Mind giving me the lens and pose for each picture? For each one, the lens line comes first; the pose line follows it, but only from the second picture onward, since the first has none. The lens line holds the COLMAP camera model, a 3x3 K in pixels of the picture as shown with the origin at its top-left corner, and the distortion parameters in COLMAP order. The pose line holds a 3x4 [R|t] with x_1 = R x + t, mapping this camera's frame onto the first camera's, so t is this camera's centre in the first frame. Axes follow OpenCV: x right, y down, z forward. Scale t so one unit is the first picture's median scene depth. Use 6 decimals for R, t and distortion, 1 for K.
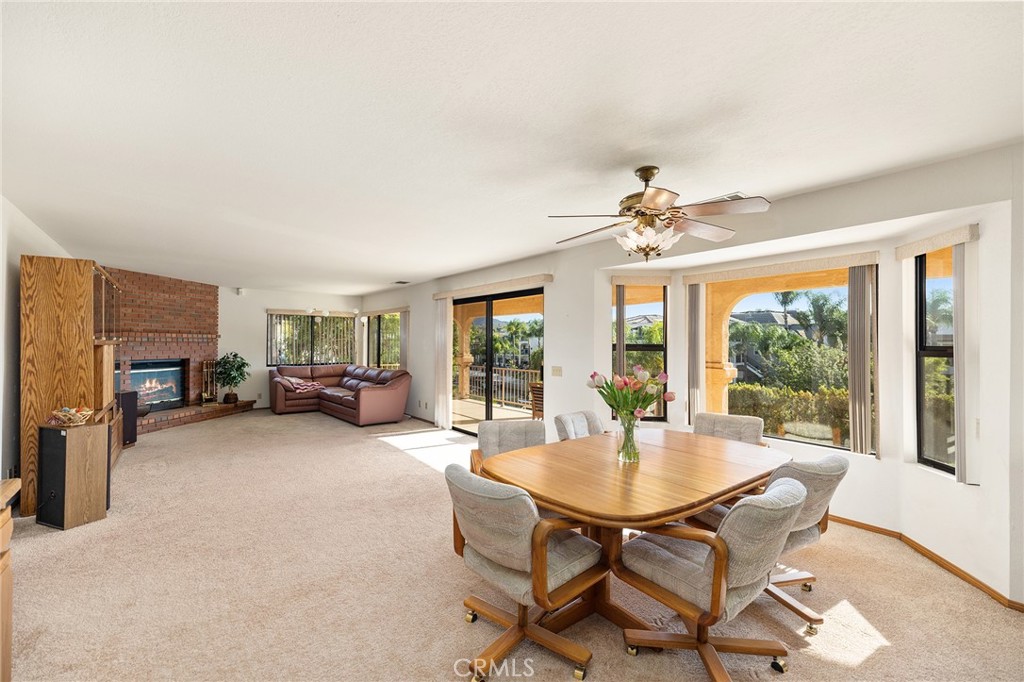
lens RADIAL K [[436.6, 0, 510.2], [0, 436.6, 336.1], [0, 0, 1]] dist [-0.002249, 0.002029]
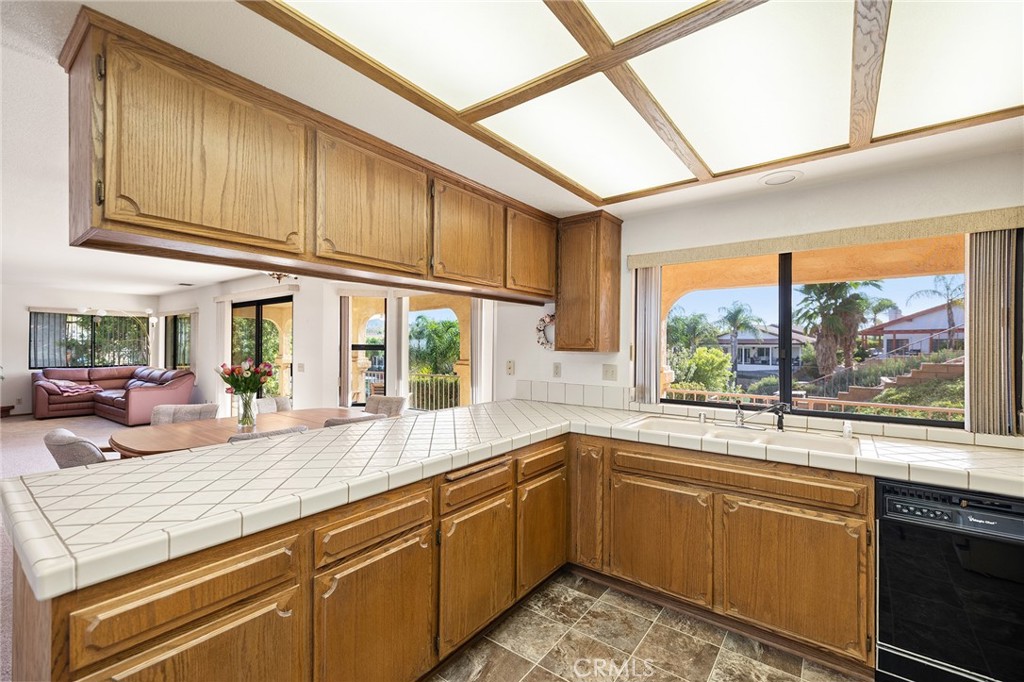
lens RADIAL K [[436.6, 0, 508.6], [0, 436.6, 343.5], [0, 0, 1]] dist [-0.002249, 0.002029]
pose [[0.967169, 0.003995, 0.254102, 0.197020], [-0.006749, 0.999928, 0.009966, -0.000380], [-0.254044, -0.011354, 0.967126, -0.156970]]
